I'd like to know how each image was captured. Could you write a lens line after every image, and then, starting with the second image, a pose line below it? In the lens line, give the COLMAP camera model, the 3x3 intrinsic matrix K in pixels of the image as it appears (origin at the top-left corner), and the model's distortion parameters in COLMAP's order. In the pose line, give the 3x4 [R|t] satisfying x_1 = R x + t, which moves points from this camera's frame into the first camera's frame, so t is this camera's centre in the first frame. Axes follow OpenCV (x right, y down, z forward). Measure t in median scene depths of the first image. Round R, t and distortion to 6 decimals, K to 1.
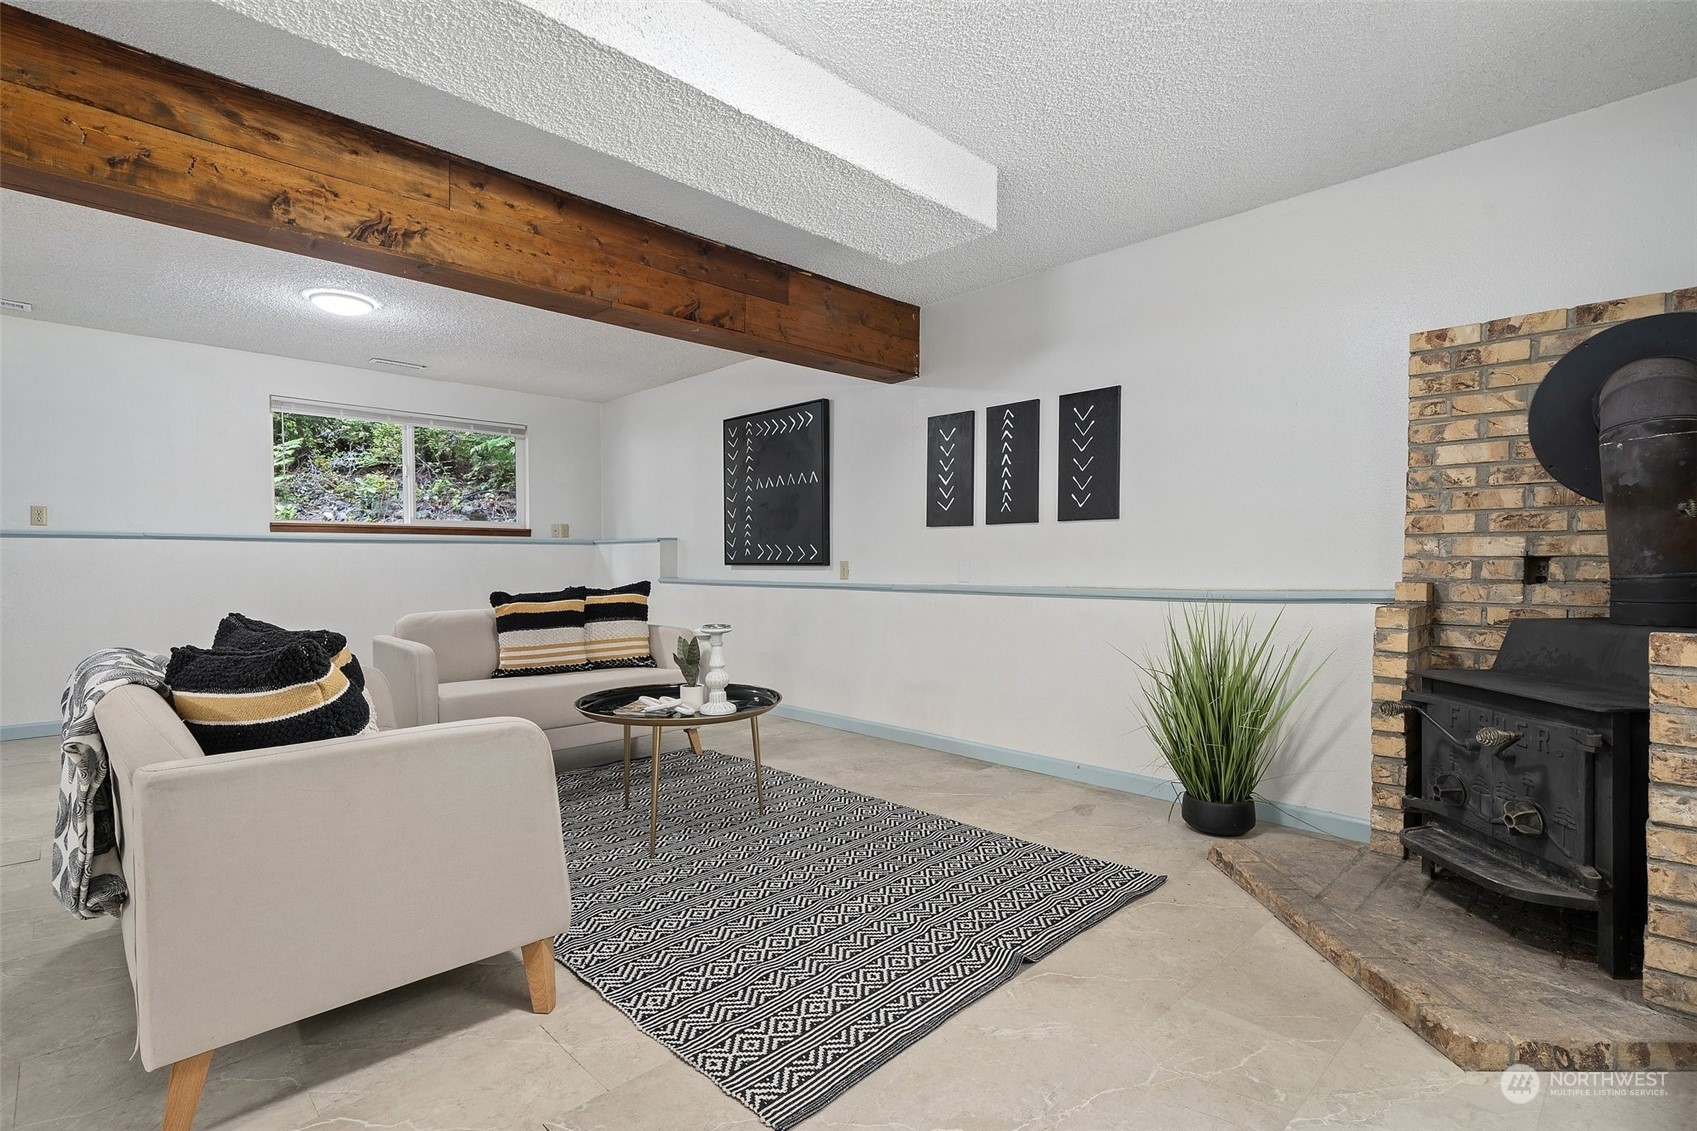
lens RADIAL K [[801.4, 0, 842.4], [0, 801.4, 578.7], [0, 0, 1]] dist [0.000424, 0.000358]
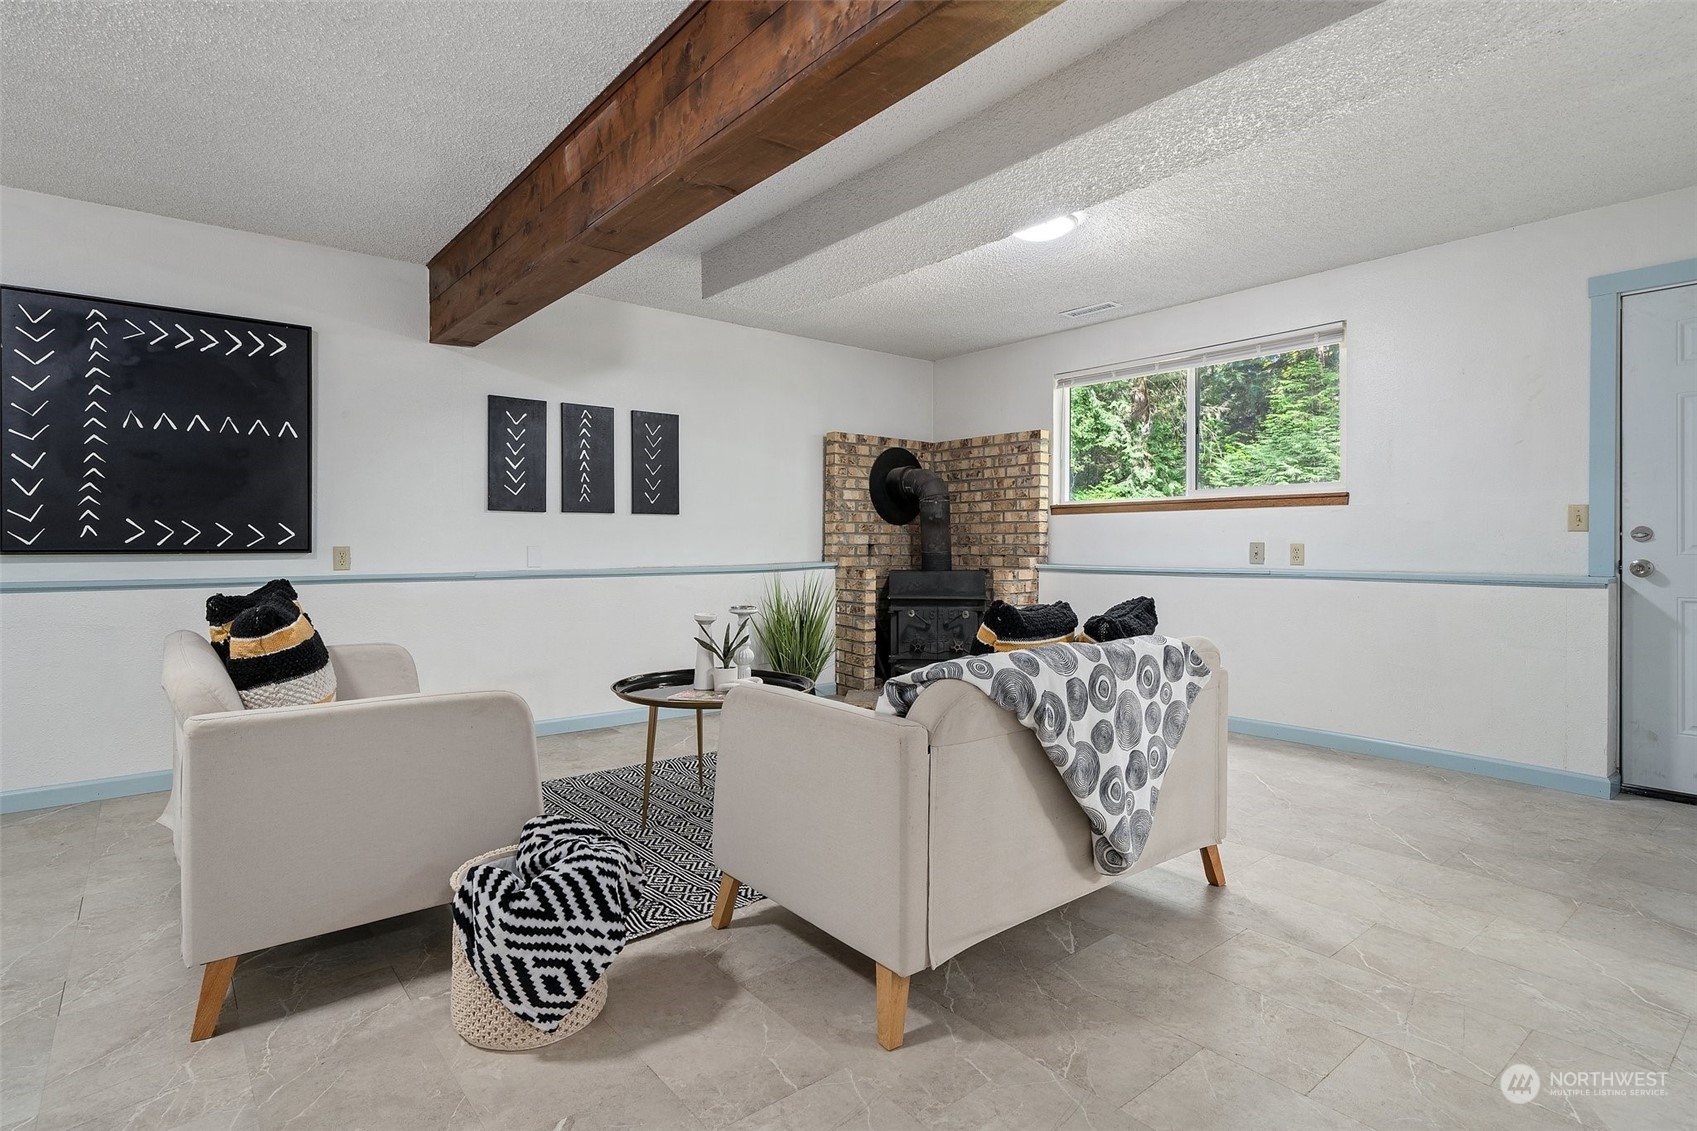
lens RADIAL K [[834.4, 0, 840.9], [0, 834.4, 549.4], [0, 0, 1]] dist [0.003192, 0.000412]
pose [[0.099904, -0.003578, 0.994991, -0.944713], [0.021550, 0.999767, 0.001432, -0.012313], [-0.994764, 0.021299, 0.099957, 0.555032]]
